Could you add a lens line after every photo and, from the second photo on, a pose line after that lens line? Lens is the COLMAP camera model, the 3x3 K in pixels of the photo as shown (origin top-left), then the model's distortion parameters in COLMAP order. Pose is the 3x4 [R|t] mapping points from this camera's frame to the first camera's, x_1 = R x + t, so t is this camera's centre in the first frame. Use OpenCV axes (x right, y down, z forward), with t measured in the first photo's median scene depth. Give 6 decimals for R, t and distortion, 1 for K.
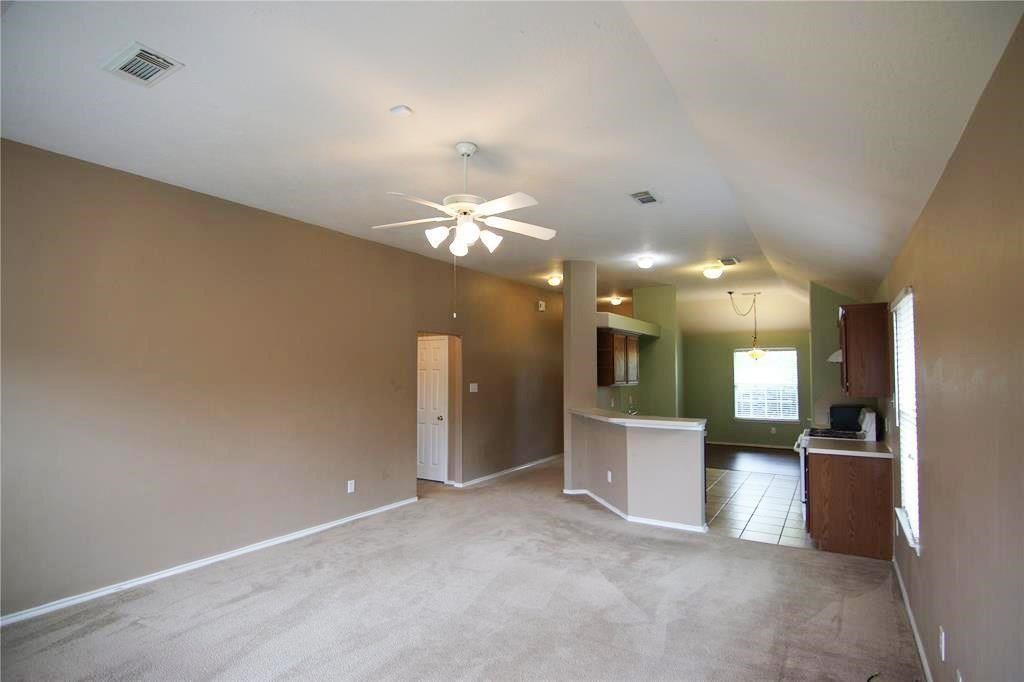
lens RADIAL K [[516.8, 0, 507.7], [0, 516.8, 350.4], [0, 0, 1]] dist [0.001339, -0.016866]
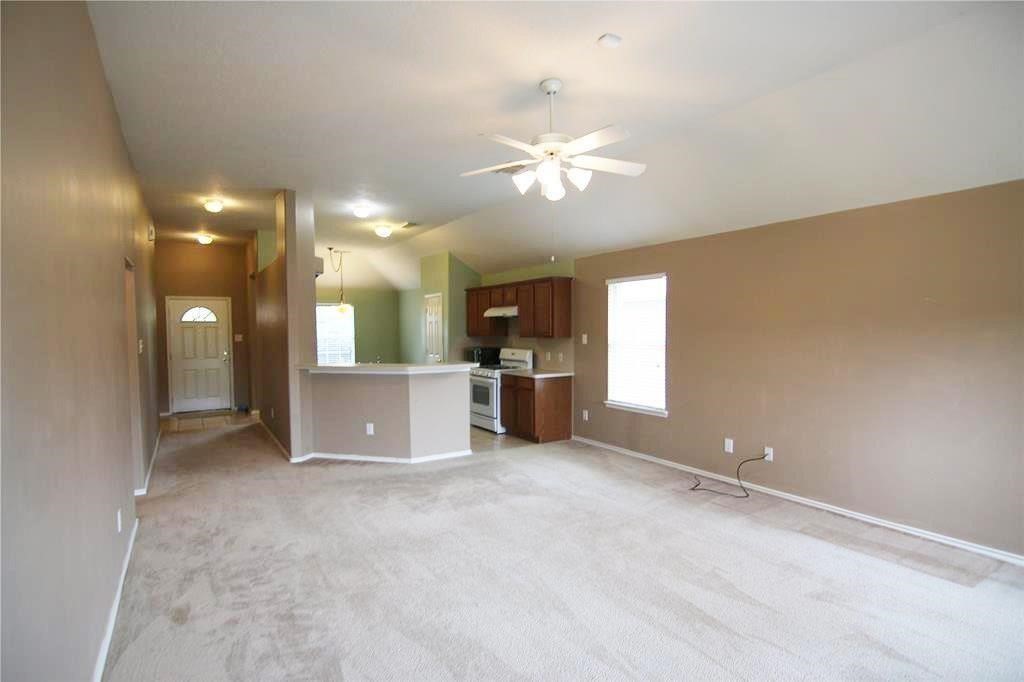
lens RADIAL K [[516.8, 0, 507.7], [0, 516.8, 350.4], [0, 0, 1]] dist [0.001339, -0.016866]
pose [[0.438059, -0.040627, 0.898028, -0.658520], [-0.027362, 0.997913, 0.058493, 0.040162], [-0.898530, -0.050195, 0.436033, 0.419240]]
